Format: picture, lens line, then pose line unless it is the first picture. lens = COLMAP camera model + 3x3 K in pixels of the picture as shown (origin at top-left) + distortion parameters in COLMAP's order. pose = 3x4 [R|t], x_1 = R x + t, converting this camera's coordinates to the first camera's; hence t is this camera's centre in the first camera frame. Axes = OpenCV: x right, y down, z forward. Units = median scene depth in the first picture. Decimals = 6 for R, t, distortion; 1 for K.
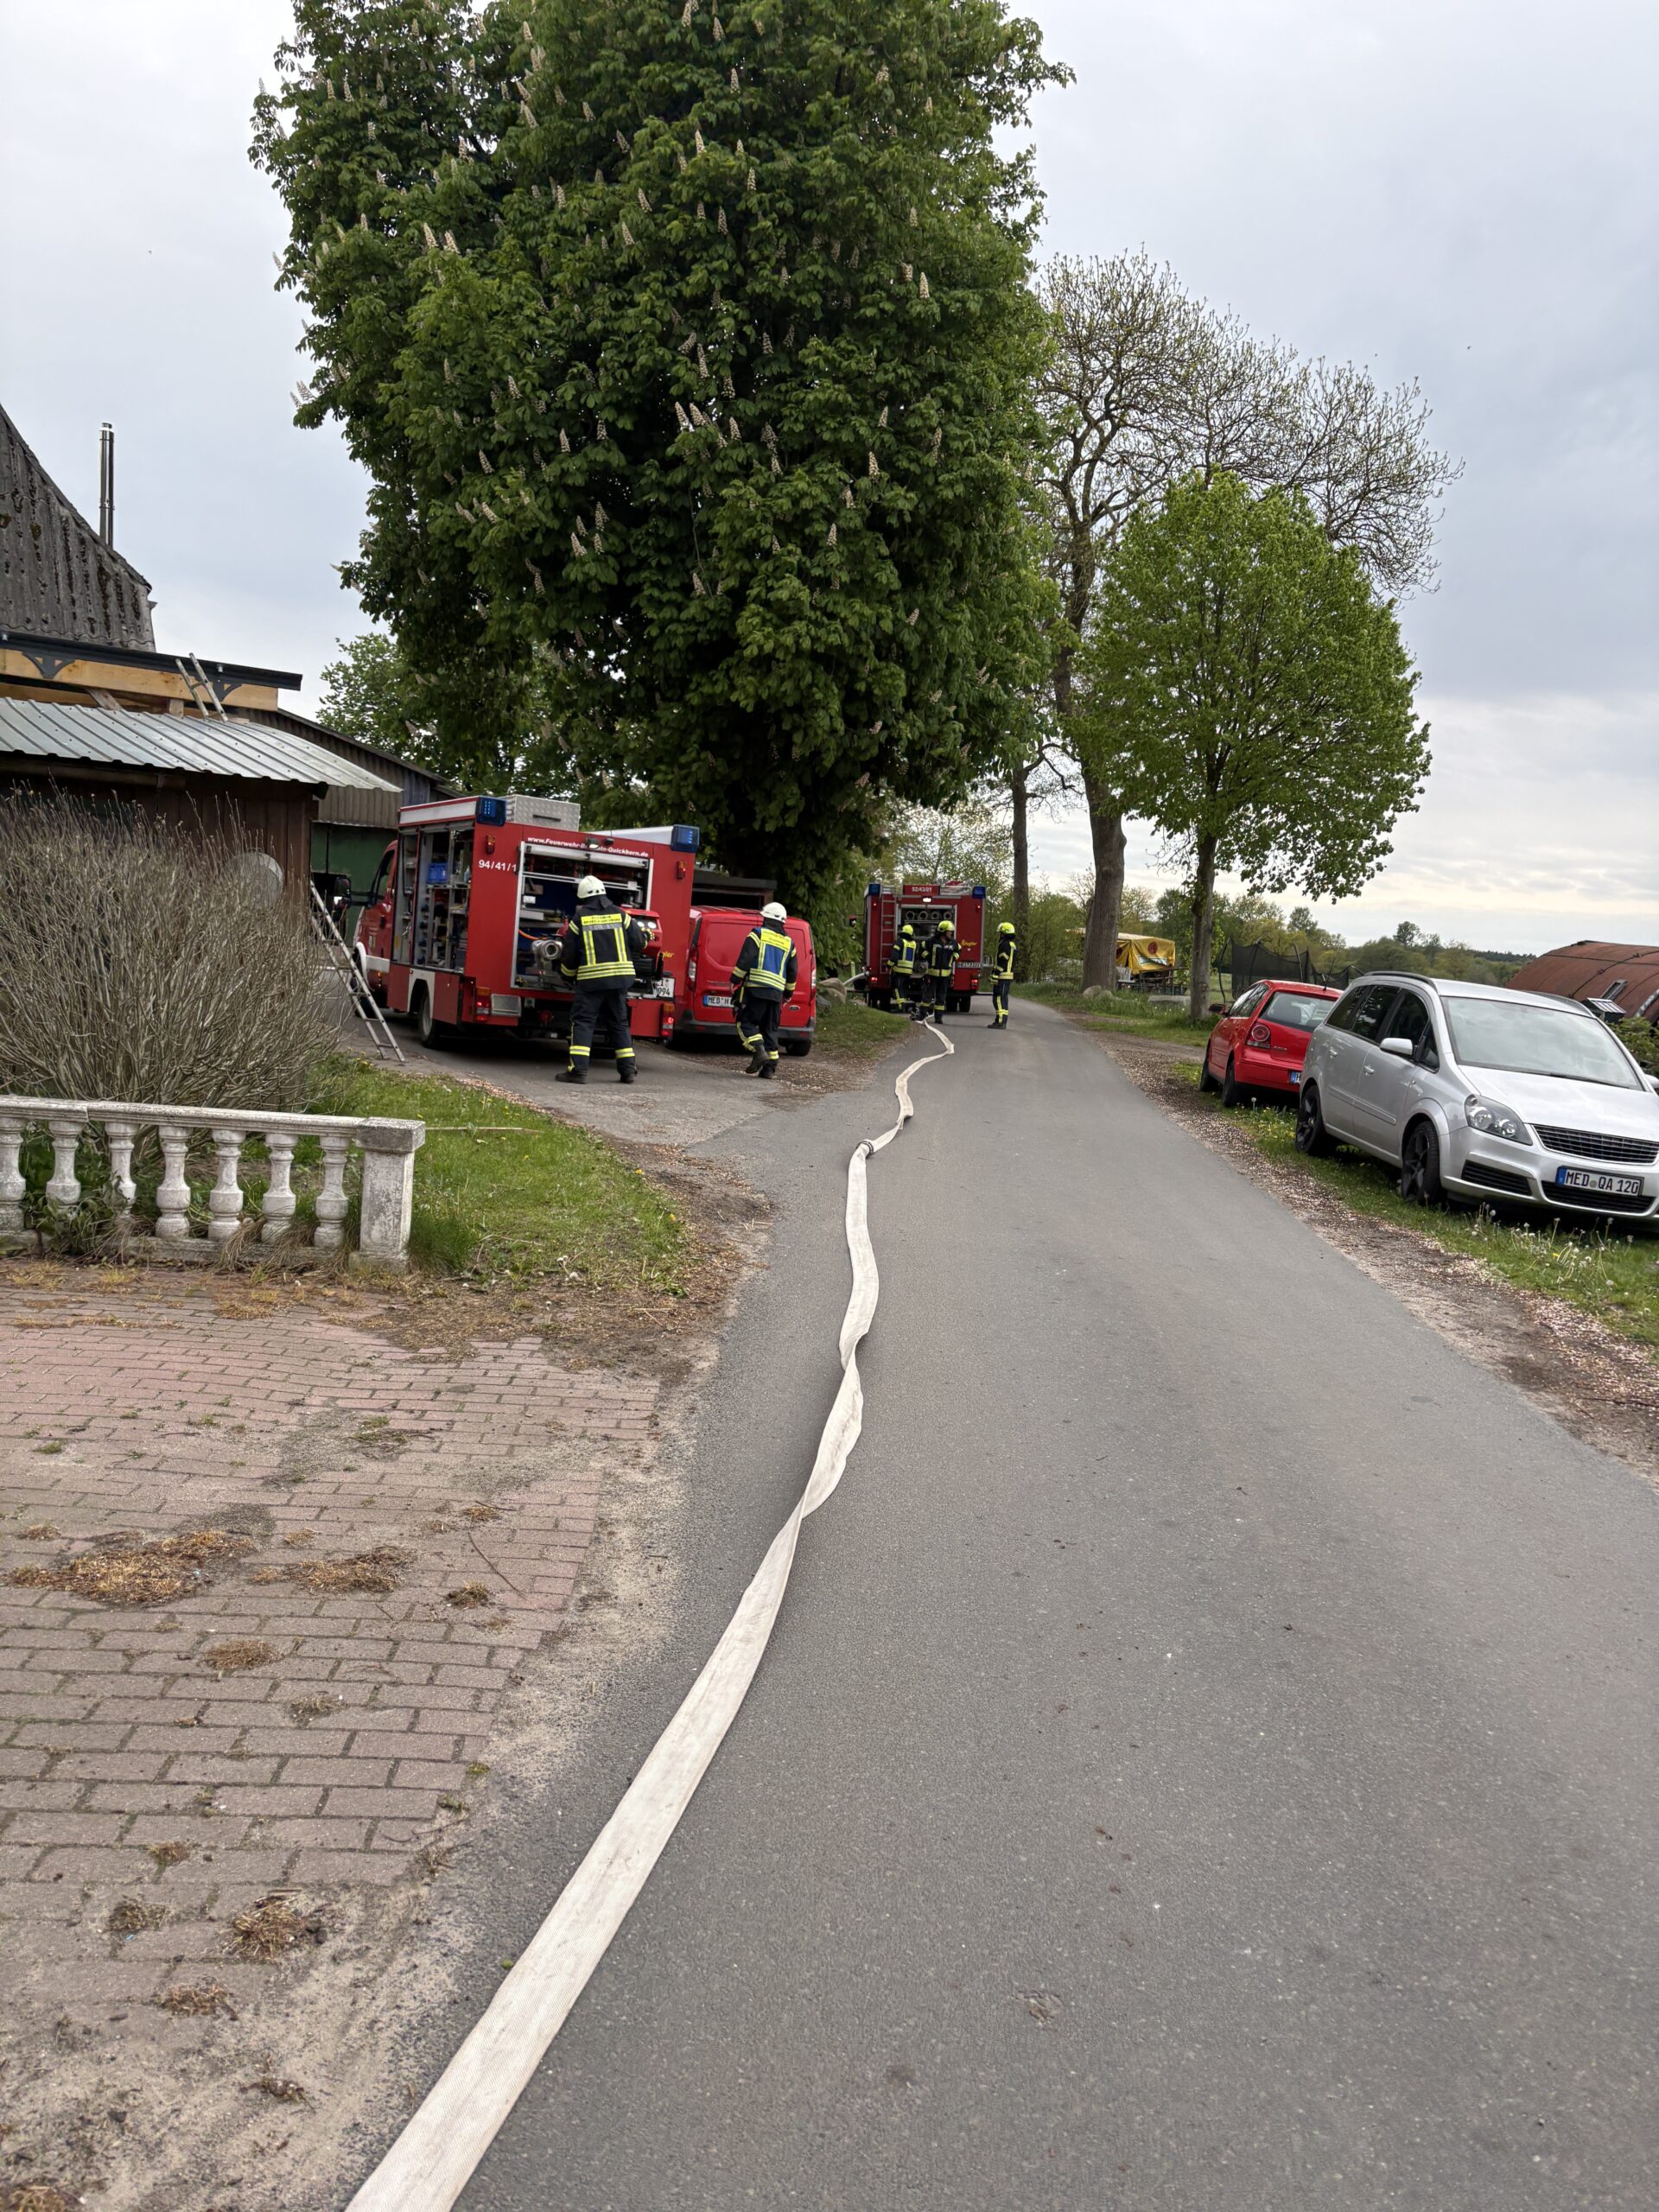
lens RADIAL K [[1652.7, 0, 829.5], [0, 1652.7, 1106.0], [0, 0, 1]] dist [0.002604, 0.000564]
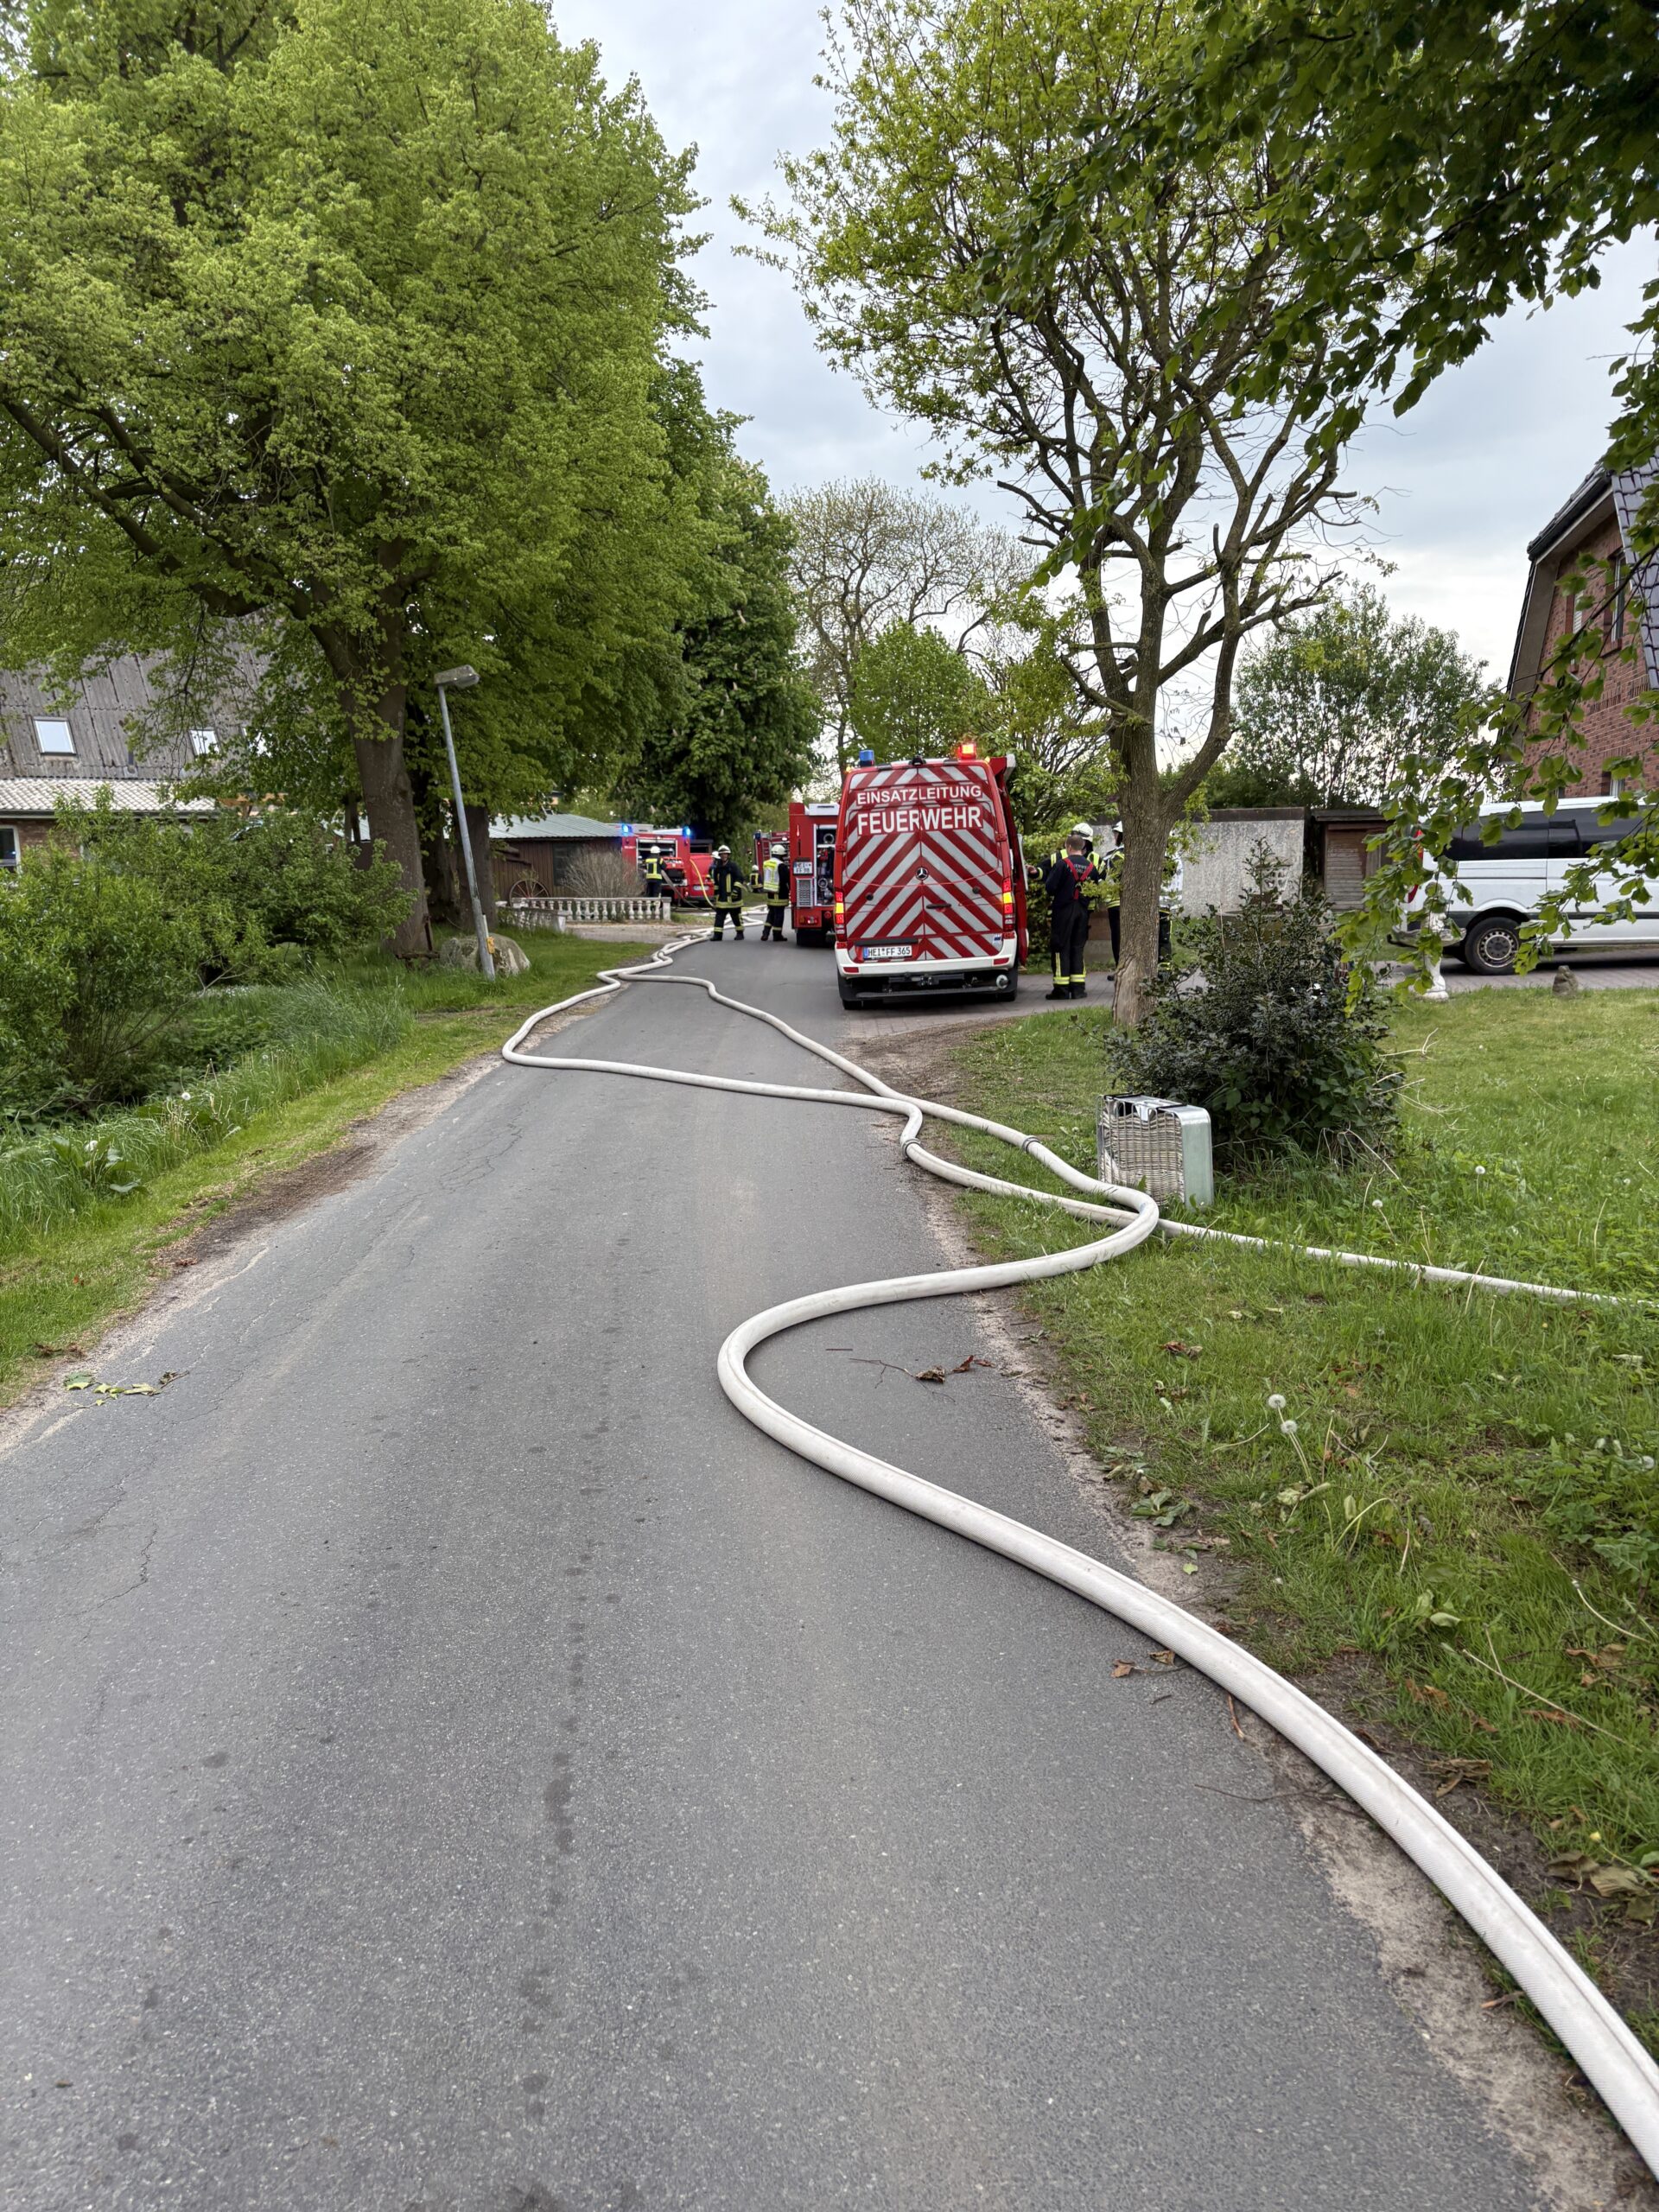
lens RADIAL K [[1652.7, 0, 829.5], [0, 1652.7, 1106.0], [0, 0, 1]] dist [0.002604, 0.000564]
pose [[0.993620, -0.109936, 0.025166, 0.037095], [0.108598, 0.992853, 0.049483, 0.186072], [-0.030427, -0.046434, 0.998458, -1.771155]]
